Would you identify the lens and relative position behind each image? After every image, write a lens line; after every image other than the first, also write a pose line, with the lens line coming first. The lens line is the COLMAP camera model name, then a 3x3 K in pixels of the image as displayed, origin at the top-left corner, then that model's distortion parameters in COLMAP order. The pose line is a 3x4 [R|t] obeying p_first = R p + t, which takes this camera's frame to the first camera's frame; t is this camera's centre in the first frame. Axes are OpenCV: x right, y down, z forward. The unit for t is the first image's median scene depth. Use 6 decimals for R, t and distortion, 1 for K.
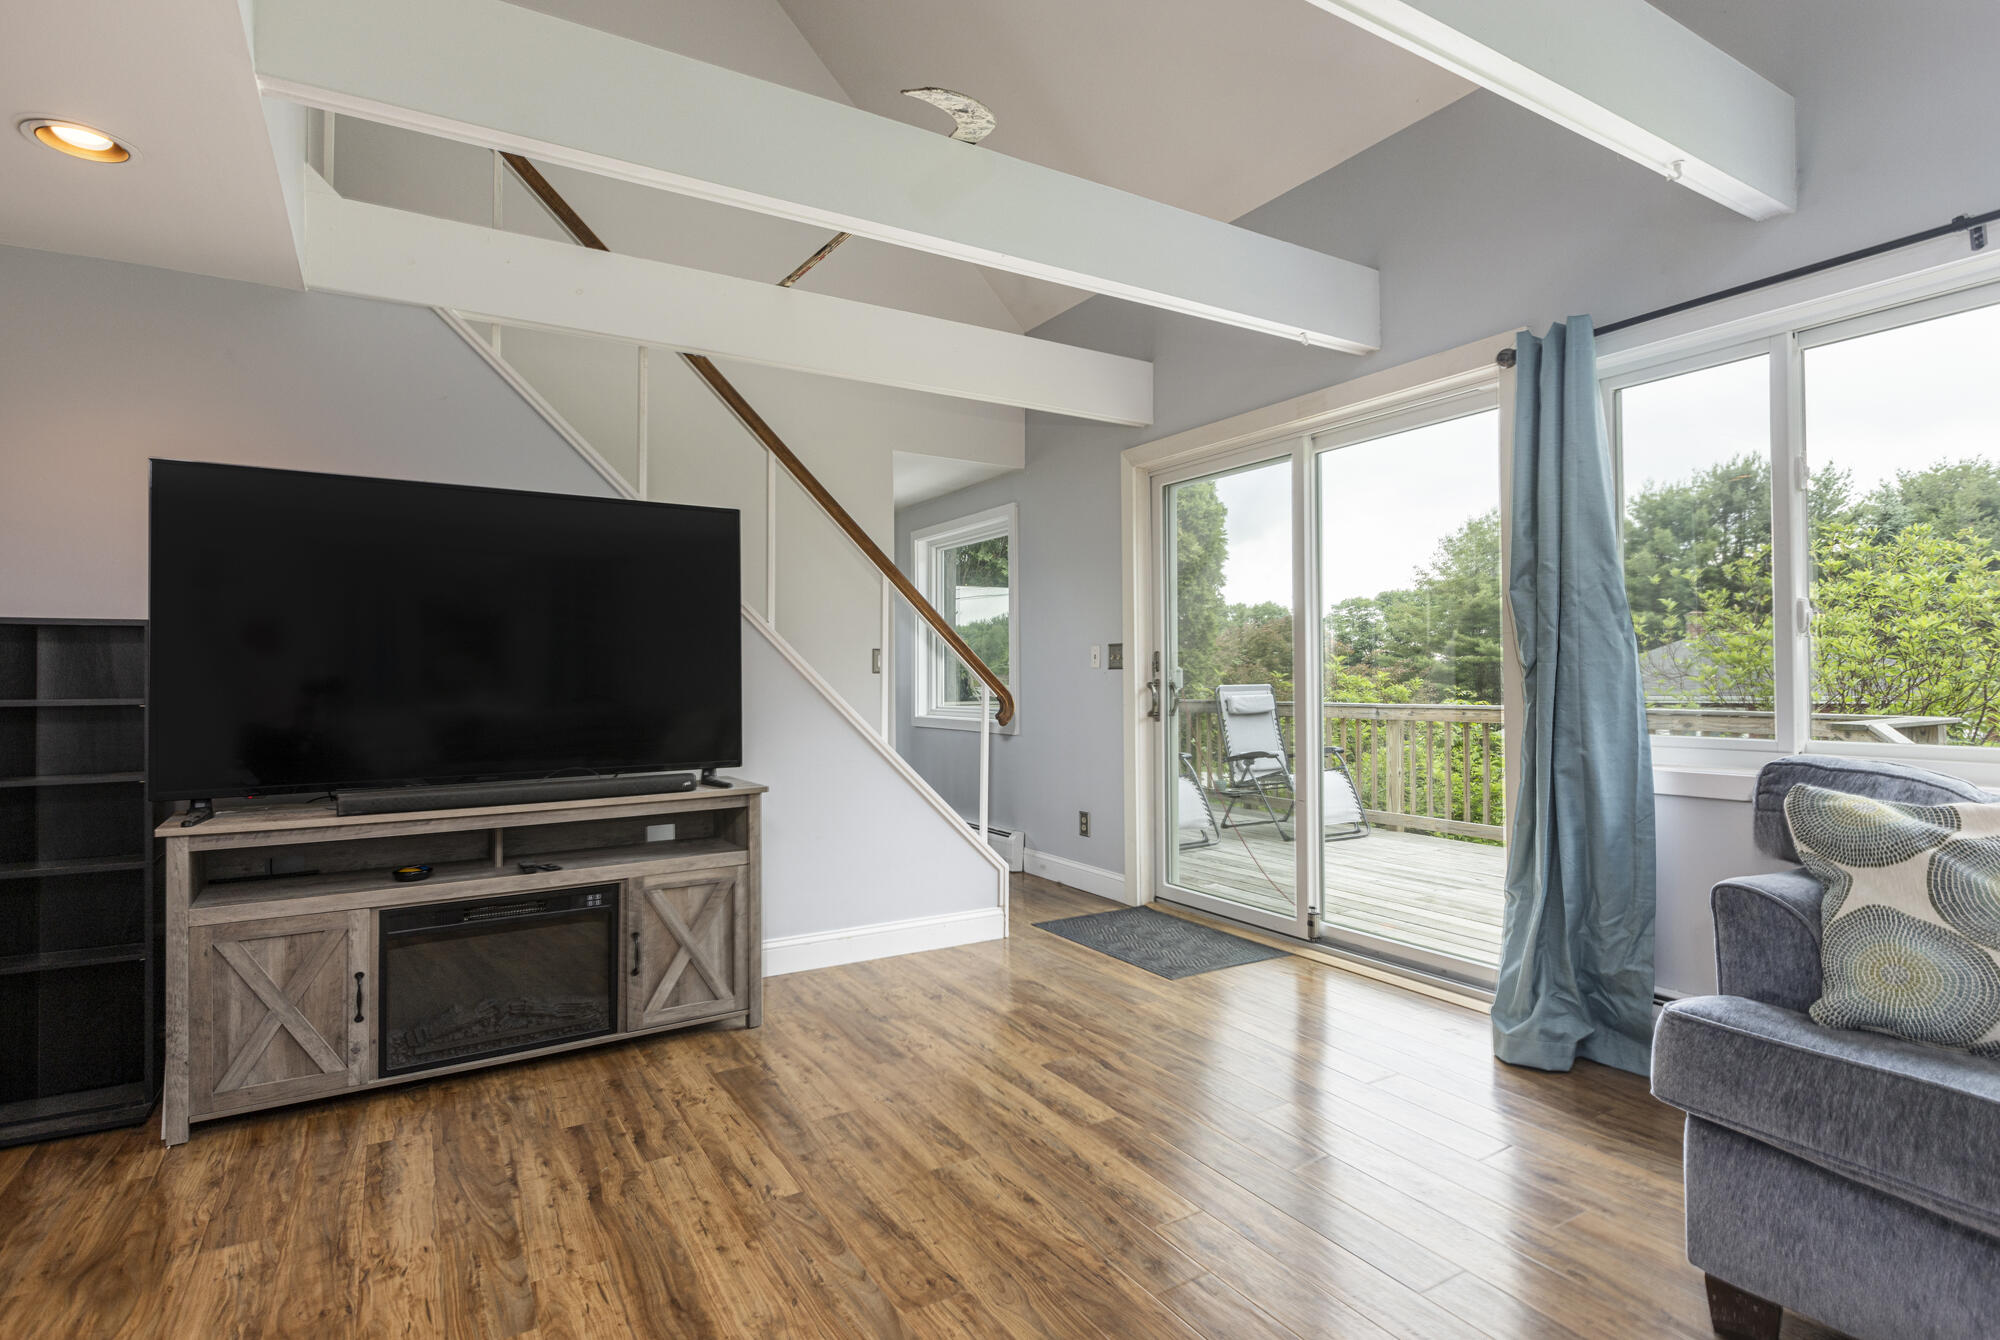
lens RADIAL K [[920.6, 0, 1000.0], [0, 920.6, 670.0], [0, 0, 1]] dist [-0.002470, -0.001168]
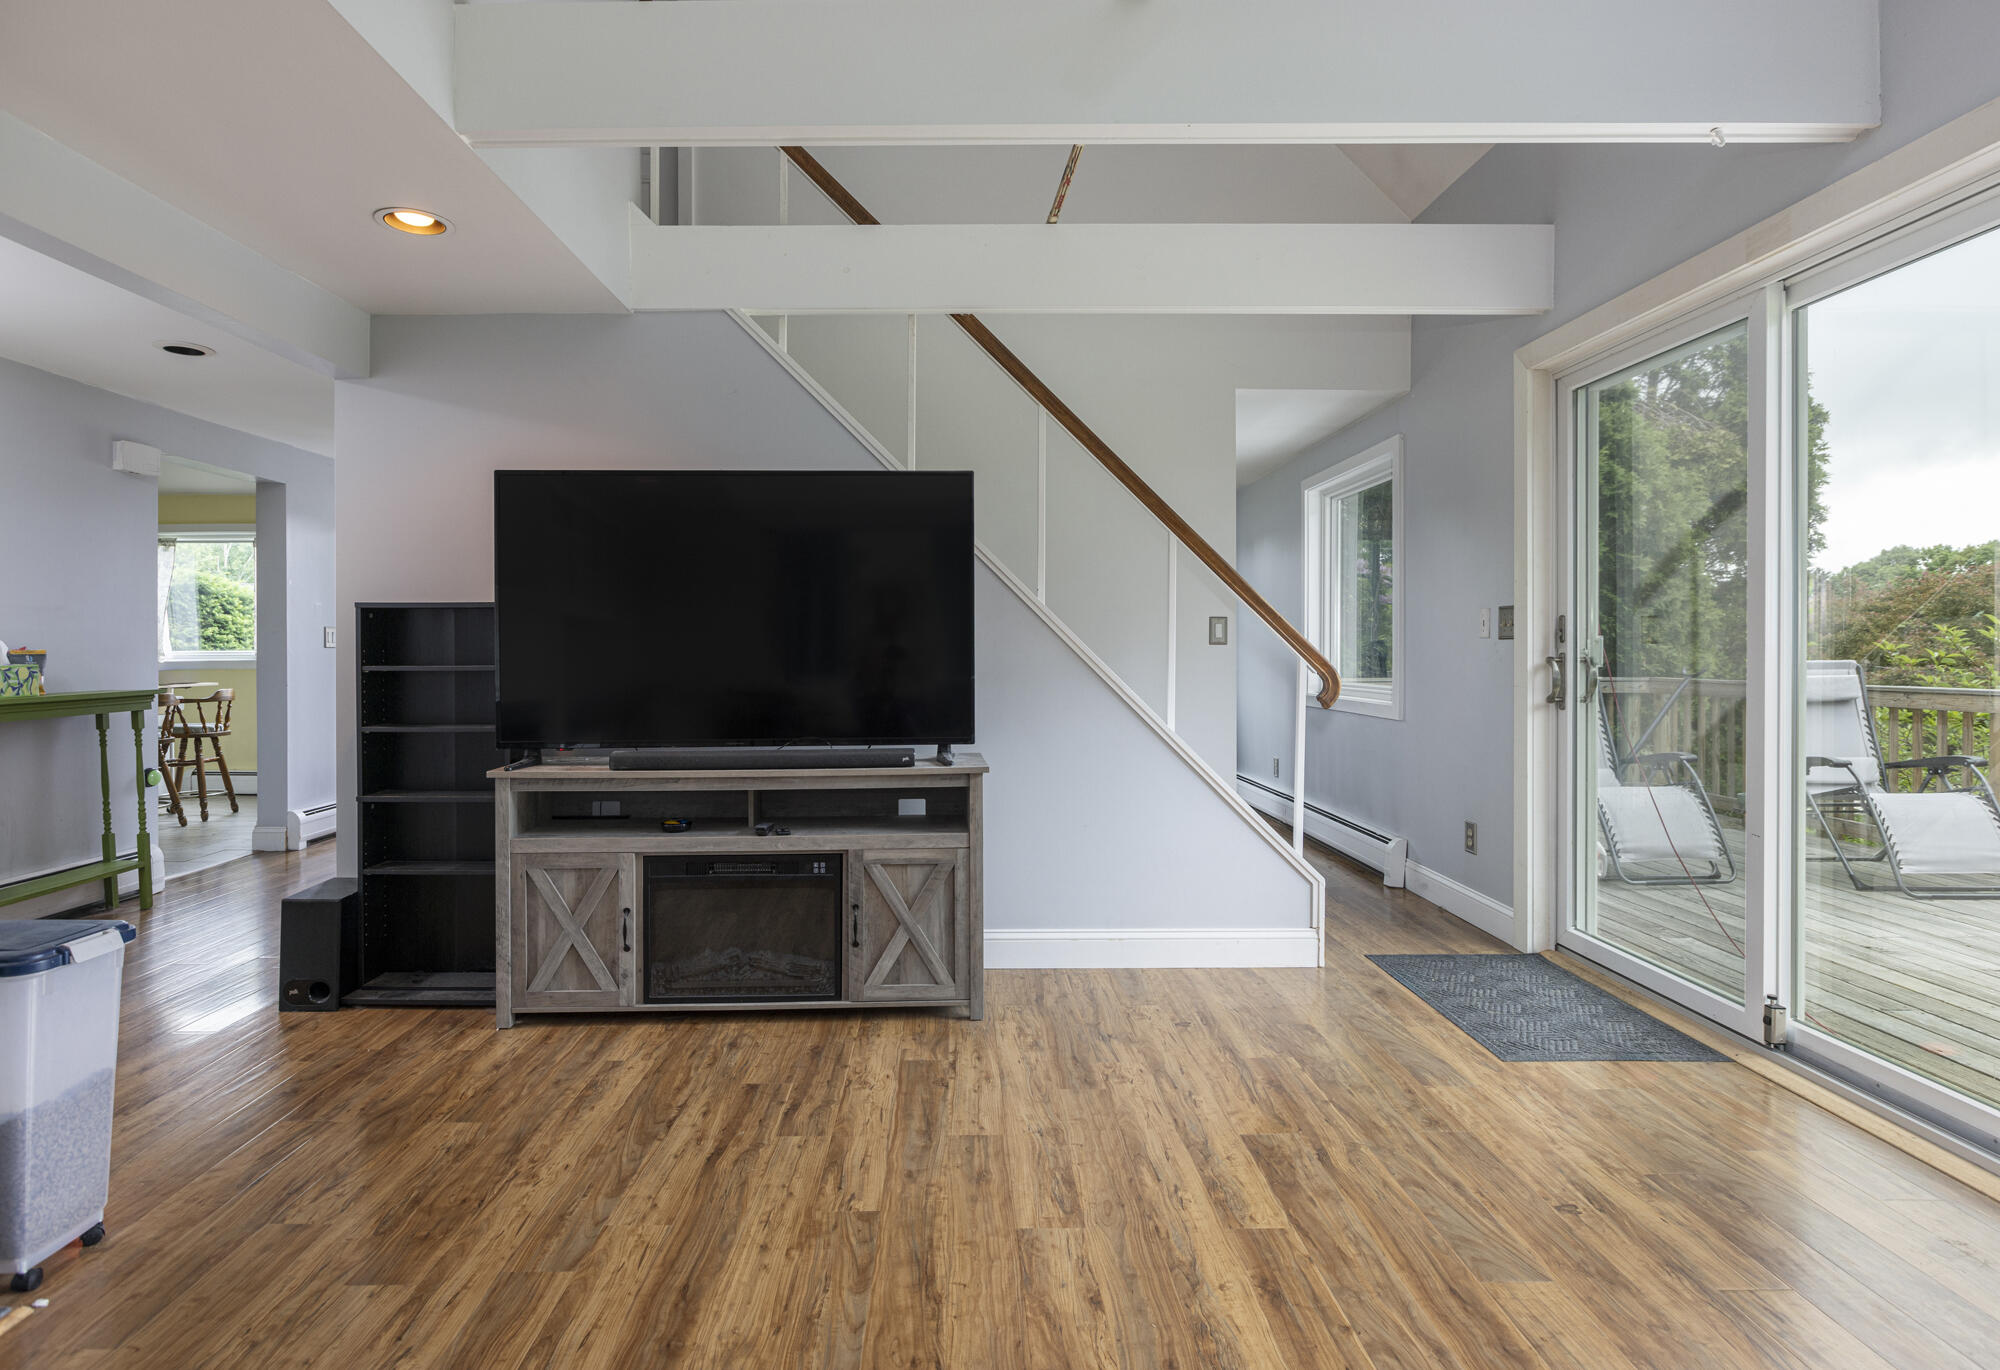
lens RADIAL K [[969.8, 0, 1002.3], [0, 969.8, 661.8], [0, 0, 1]] dist [-0.004688, 0.000587]
pose [[0.873237, 0.009362, -0.487206, 0.254884], [0.001622, 0.999754, 0.022118, -0.002006], [0.487293, -0.020104, 0.873007, 0.160619]]
